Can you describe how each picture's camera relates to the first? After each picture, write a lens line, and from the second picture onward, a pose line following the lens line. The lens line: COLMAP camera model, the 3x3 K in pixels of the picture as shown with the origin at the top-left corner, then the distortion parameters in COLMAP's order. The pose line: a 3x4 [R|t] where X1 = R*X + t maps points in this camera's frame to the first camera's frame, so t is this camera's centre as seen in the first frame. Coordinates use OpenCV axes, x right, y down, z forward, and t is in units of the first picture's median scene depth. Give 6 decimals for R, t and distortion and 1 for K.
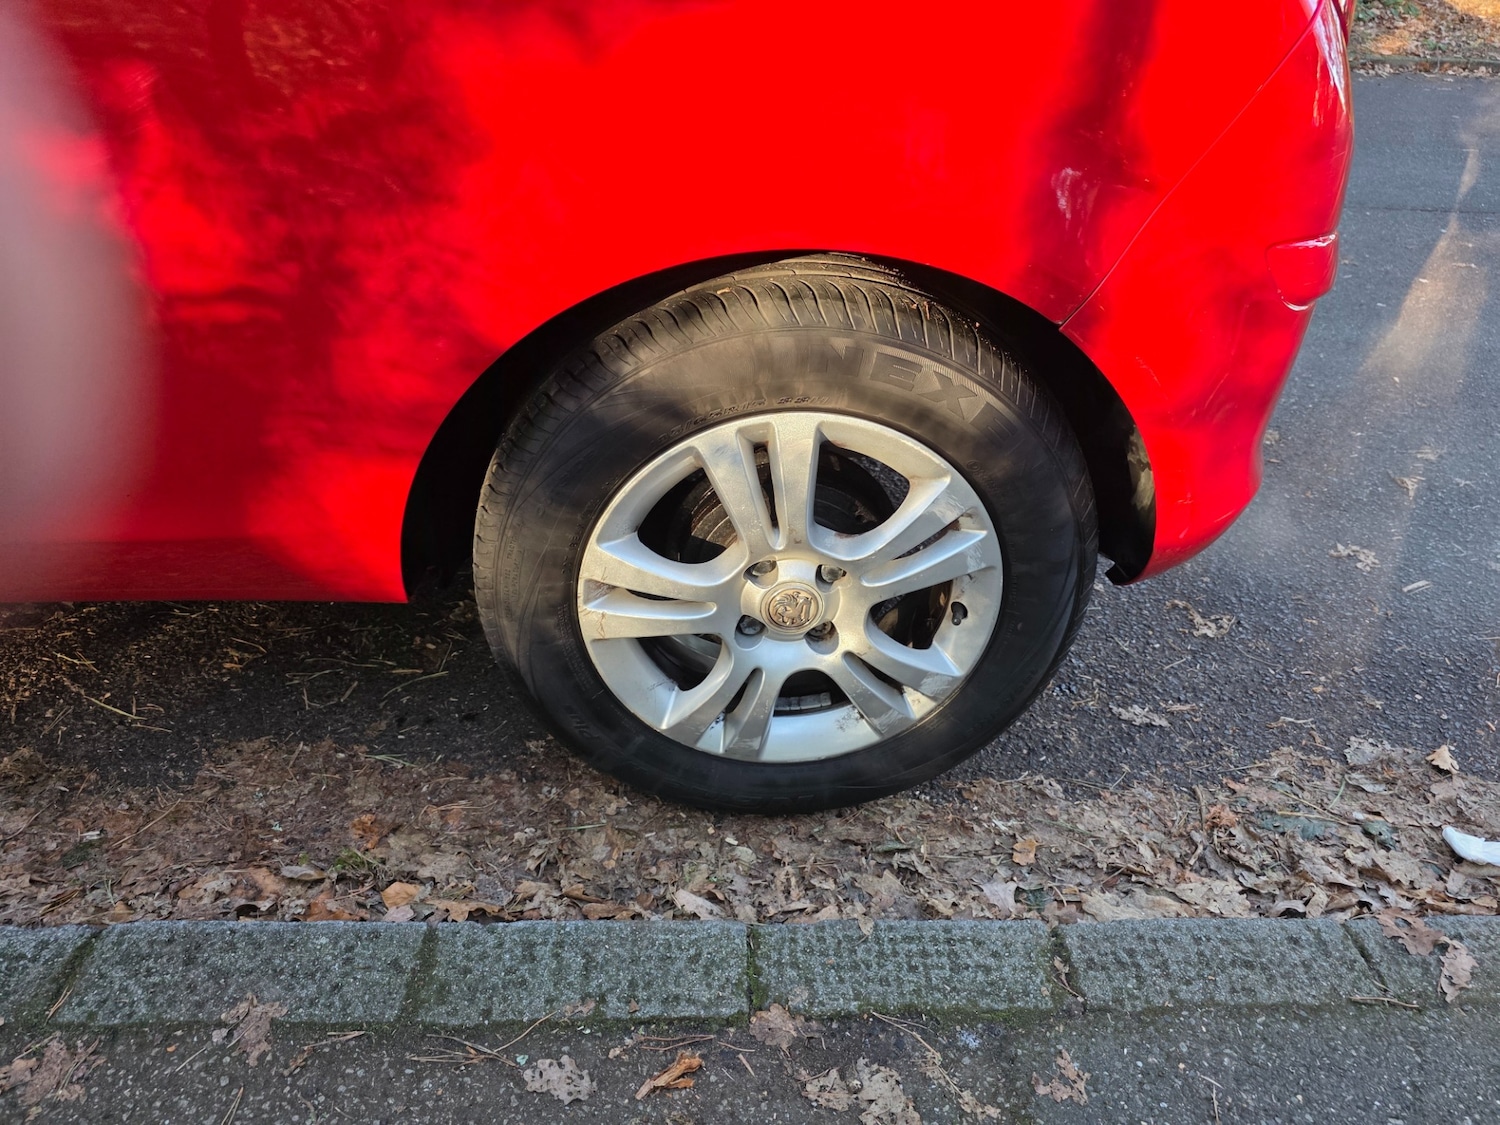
lens RADIAL K [[987.8, 0, 750.0], [0, 987.8, 562.5], [0, 0, 1]] dist [0.061749, -0.051123]
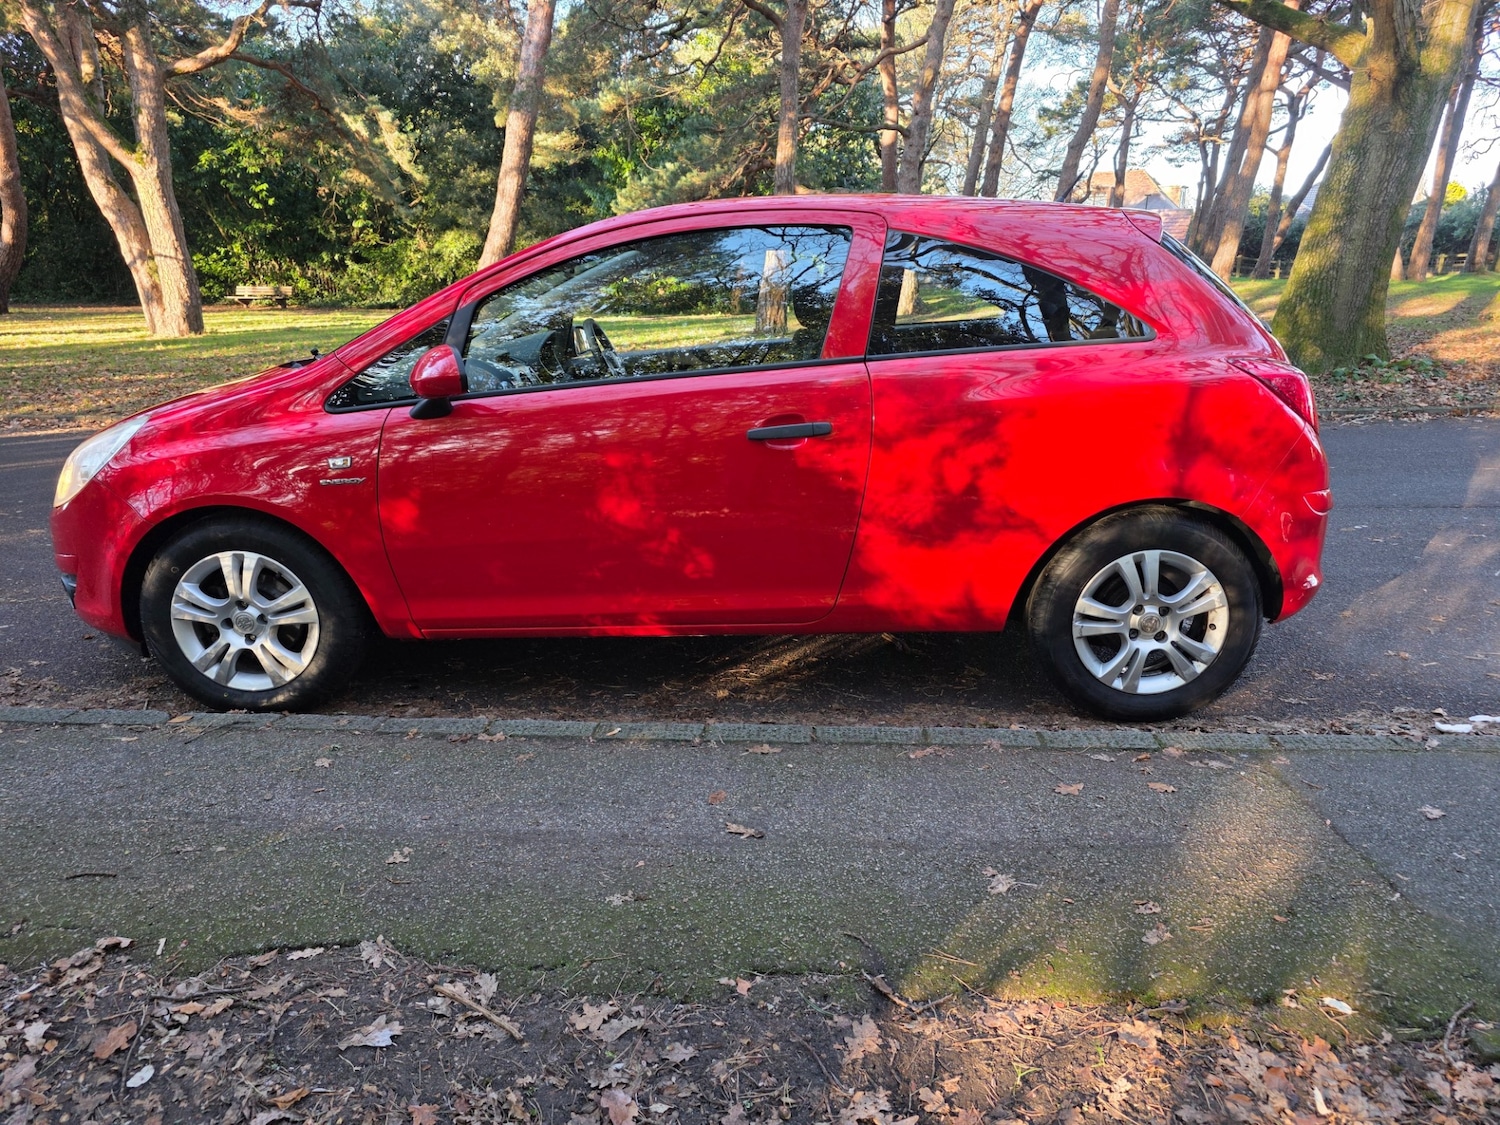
lens RADIAL K [[987.8, 0, 750.0], [0, 987.8, 562.5], [0, 0, 1]] dist [0.061749, -0.051123]
pose [[0.993925, -0.035955, -0.104018, -0.760968], [0.000157, 0.945593, -0.325352, 0.775404], [0.110057, 0.323359, 0.939854, -1.779287]]
